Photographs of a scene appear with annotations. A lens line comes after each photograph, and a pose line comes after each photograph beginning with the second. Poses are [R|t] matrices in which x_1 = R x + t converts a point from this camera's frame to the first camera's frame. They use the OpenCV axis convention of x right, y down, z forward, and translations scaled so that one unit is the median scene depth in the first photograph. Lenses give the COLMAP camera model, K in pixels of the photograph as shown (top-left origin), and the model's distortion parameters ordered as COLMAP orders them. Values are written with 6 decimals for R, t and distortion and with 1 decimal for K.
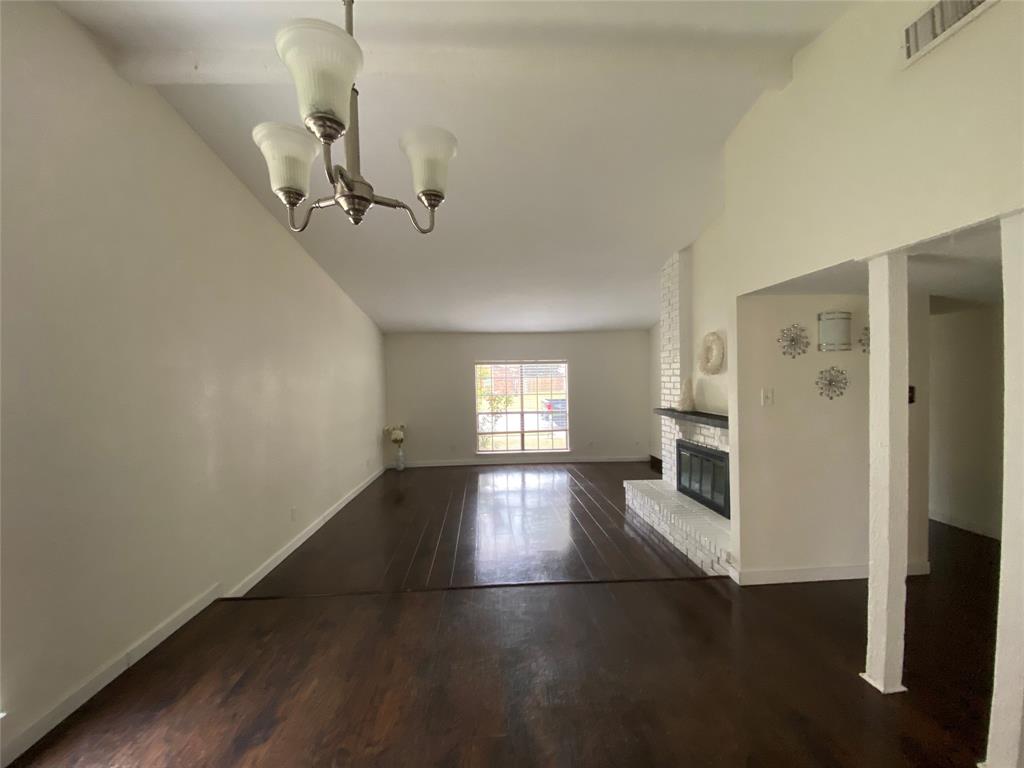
lens RADIAL K [[403.6, 0, 503.1], [0, 403.6, 385.4], [0, 0, 1]] dist [-0.007753, -0.004979]
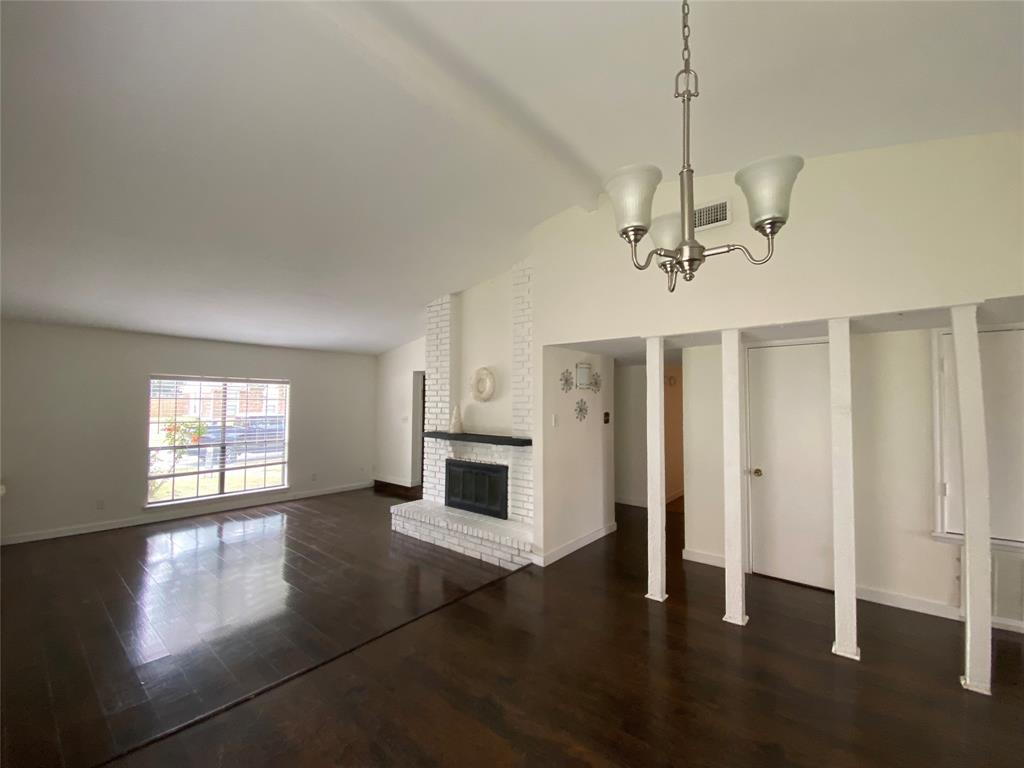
lens RADIAL K [[403.6, 0, 513.4], [0, 403.6, 376.2], [0, 0, 1]] dist [-0.007753, -0.004979]
pose [[0.662587, 0.068494, 0.745846, -0.288047], [-0.006090, 0.996270, -0.086080, -0.000189], [-0.748960, 0.052493, 0.660533, 0.110335]]
